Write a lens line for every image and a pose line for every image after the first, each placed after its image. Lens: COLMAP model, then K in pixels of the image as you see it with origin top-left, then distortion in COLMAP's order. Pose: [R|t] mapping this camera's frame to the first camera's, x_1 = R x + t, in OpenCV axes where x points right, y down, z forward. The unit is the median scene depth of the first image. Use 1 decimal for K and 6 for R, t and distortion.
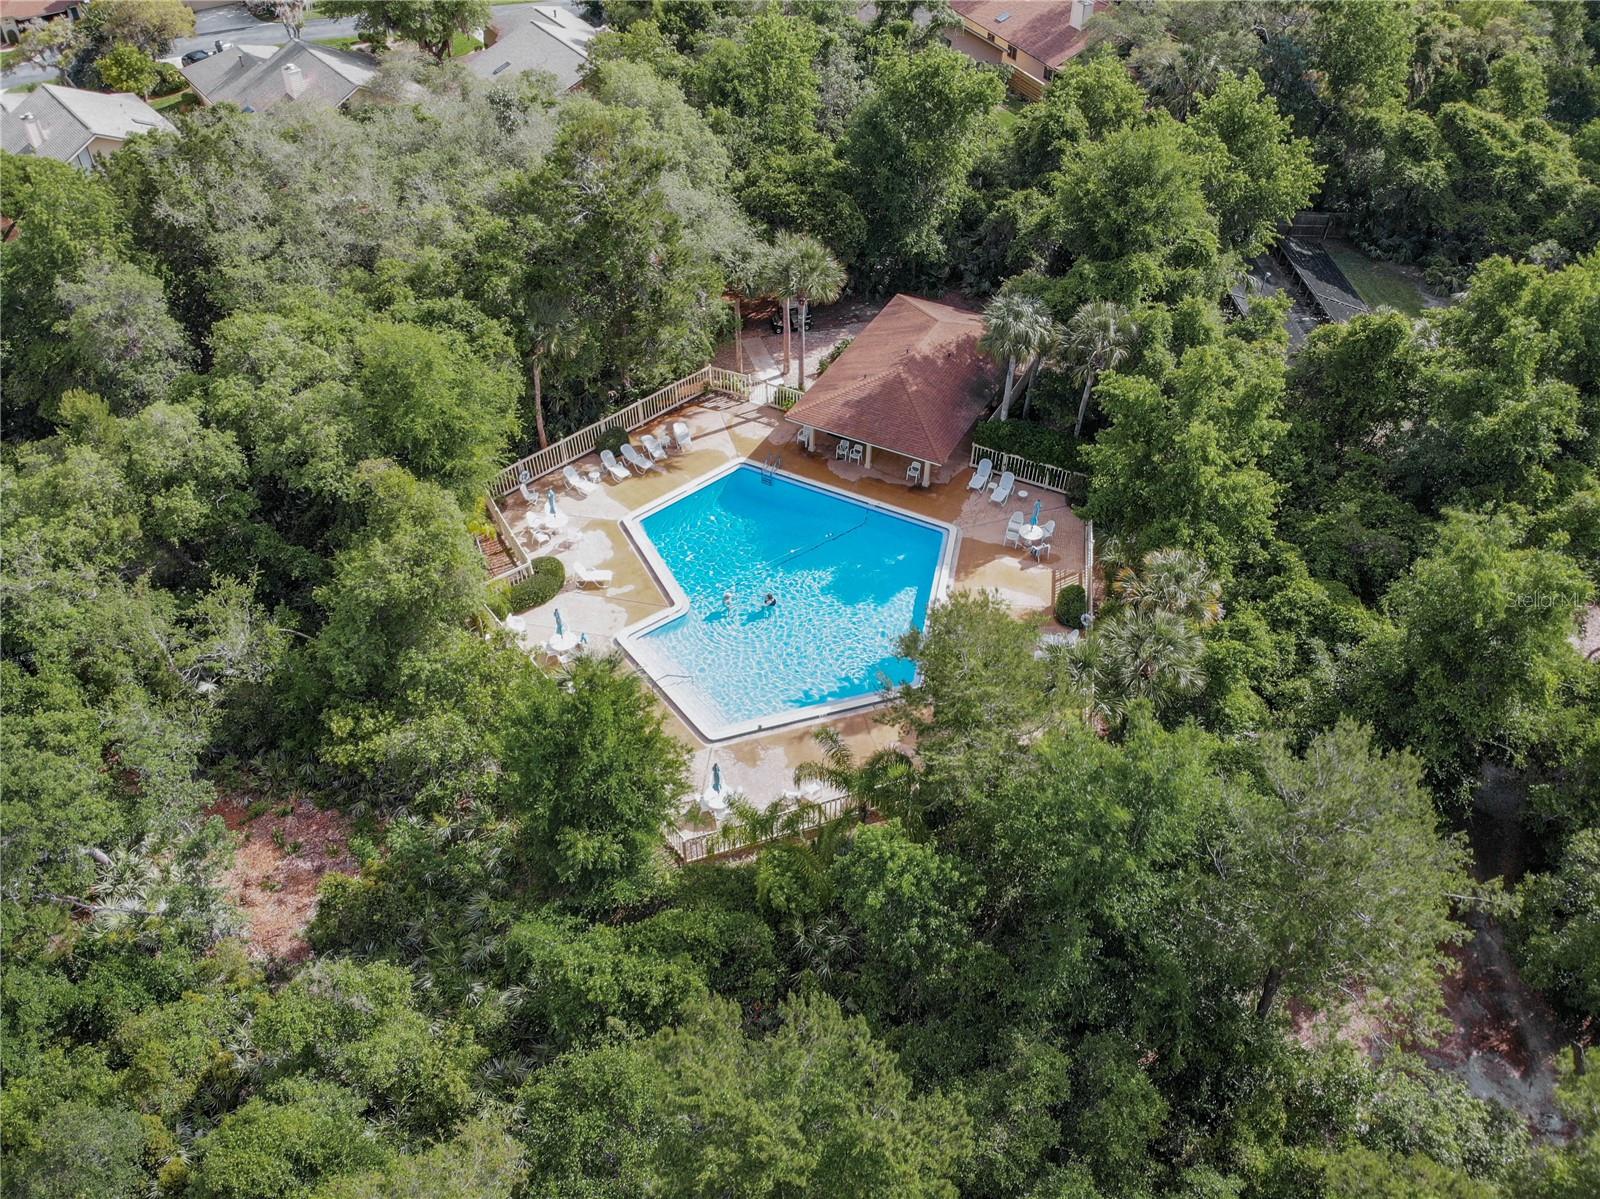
lens RADIAL K [[1140.2, 0, 800.0], [0, 1140.2, 599.5], [0, 0, 1]] dist [0.139105, -0.324633]
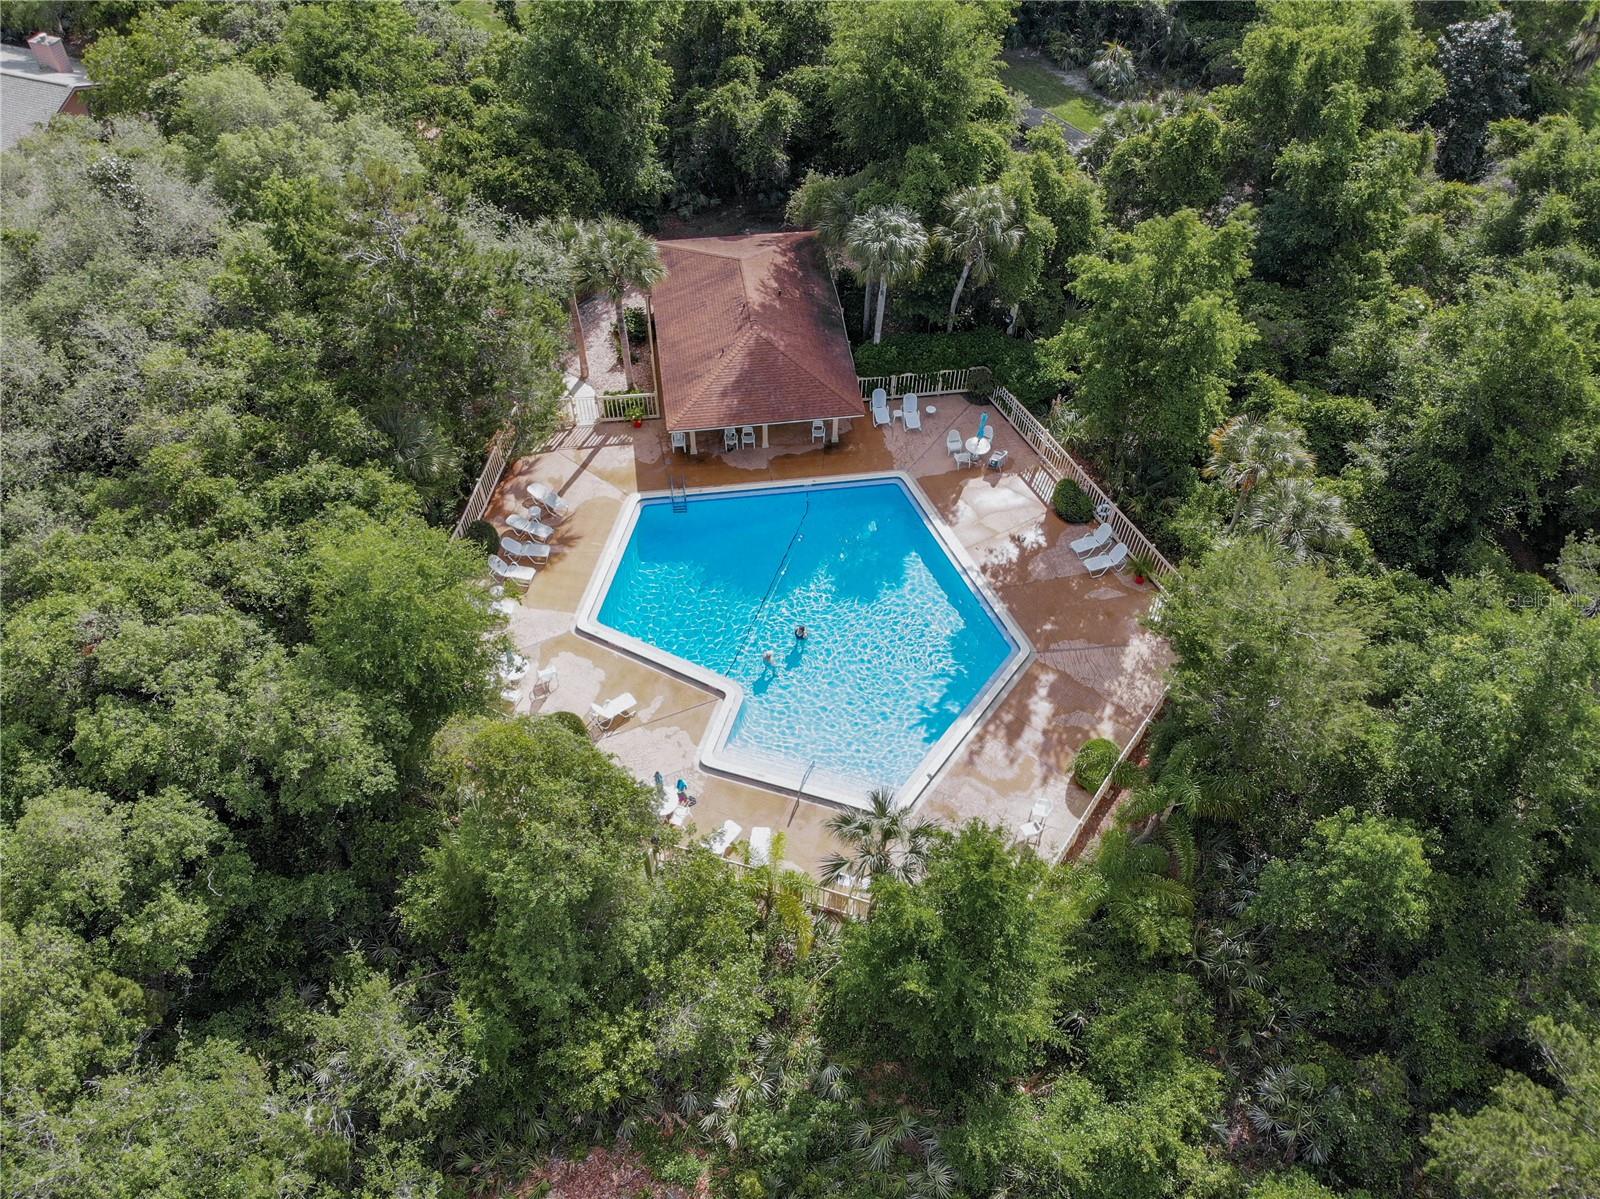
lens RADIAL K [[1151.0, 0, 800.0], [0, 1151.0, 599.5], [0, 0, 1]] dist [0.064520, -0.172021]
pose [[0.812179, -0.442846, 0.379807, -0.320186], [0.389478, 0.896266, 0.212166, -0.194543], [-0.434365, -0.024390, 0.900407, 0.190125]]
